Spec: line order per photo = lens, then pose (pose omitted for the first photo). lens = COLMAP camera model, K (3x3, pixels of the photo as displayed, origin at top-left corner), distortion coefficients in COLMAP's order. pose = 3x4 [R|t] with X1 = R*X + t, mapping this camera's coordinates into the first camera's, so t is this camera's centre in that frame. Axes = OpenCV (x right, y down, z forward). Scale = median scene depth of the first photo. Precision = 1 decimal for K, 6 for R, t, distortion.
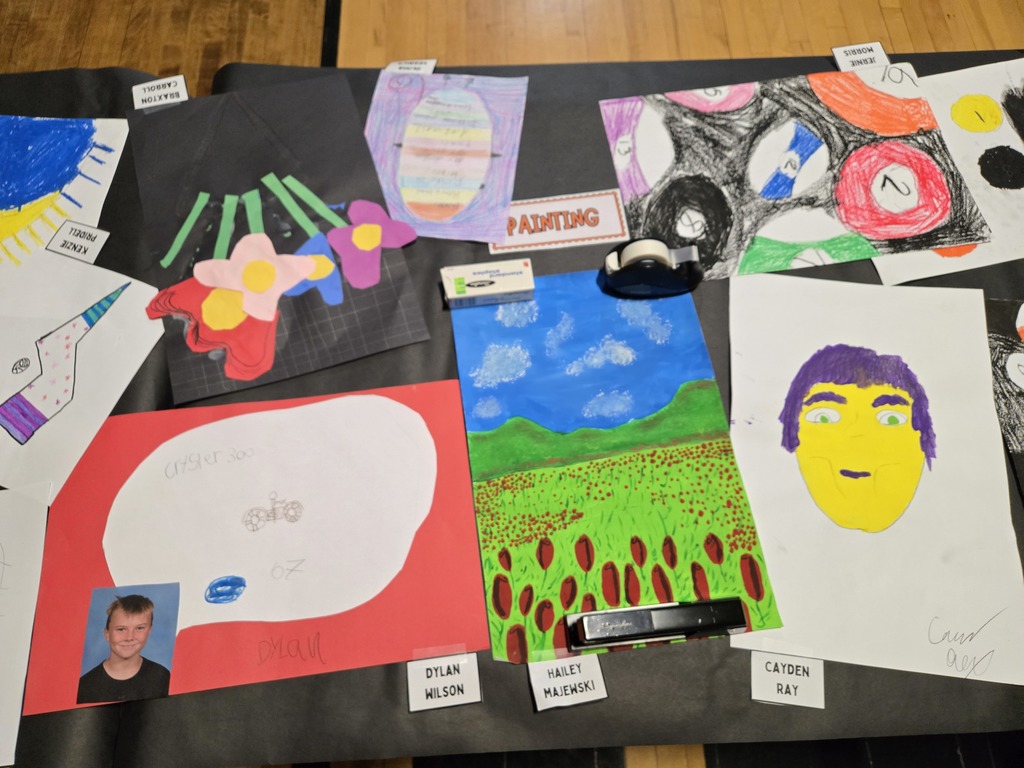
lens RADIAL K [[699.6, 0, 512.1], [0, 699.6, 381.0], [0, 0, 1]] dist [0.070500, -0.050547]
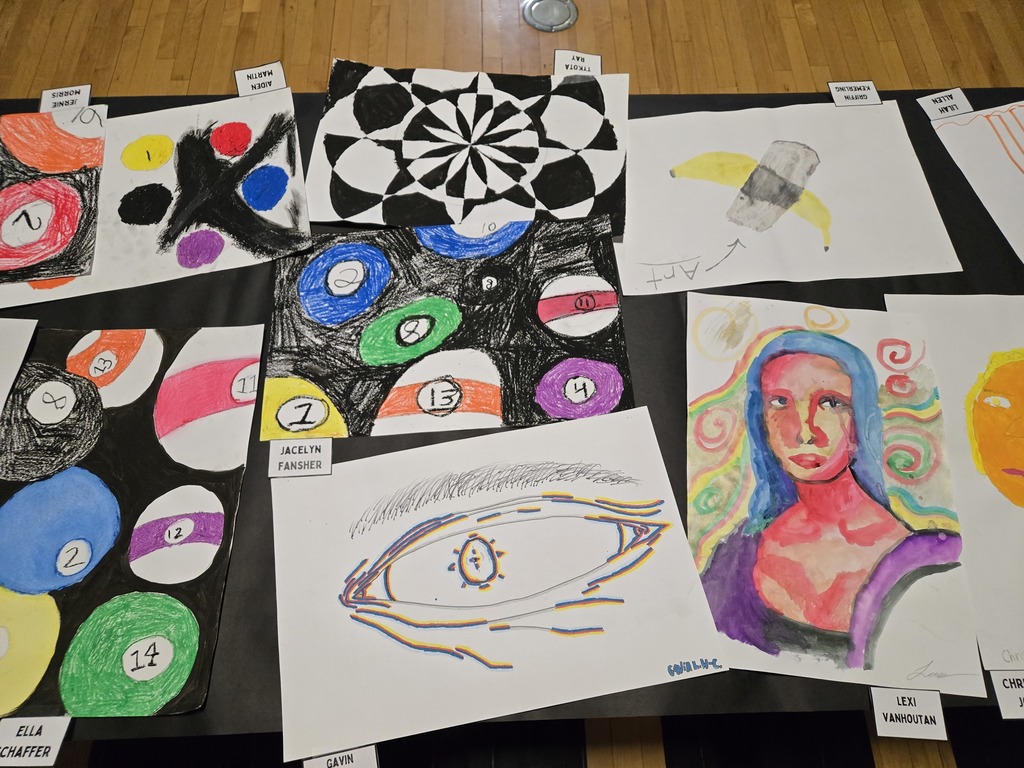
lens RADIAL K [[699.6, 0, 510.7], [0, 699.6, 382.5], [0, 0, 1]] dist [0.070500, -0.050547]
pose [[0.999866, -0.005214, -0.015545, 1.235980], [0.004514, 0.998988, -0.044752, 0.010765], [0.015763, 0.044676, 0.998877, -0.017670]]
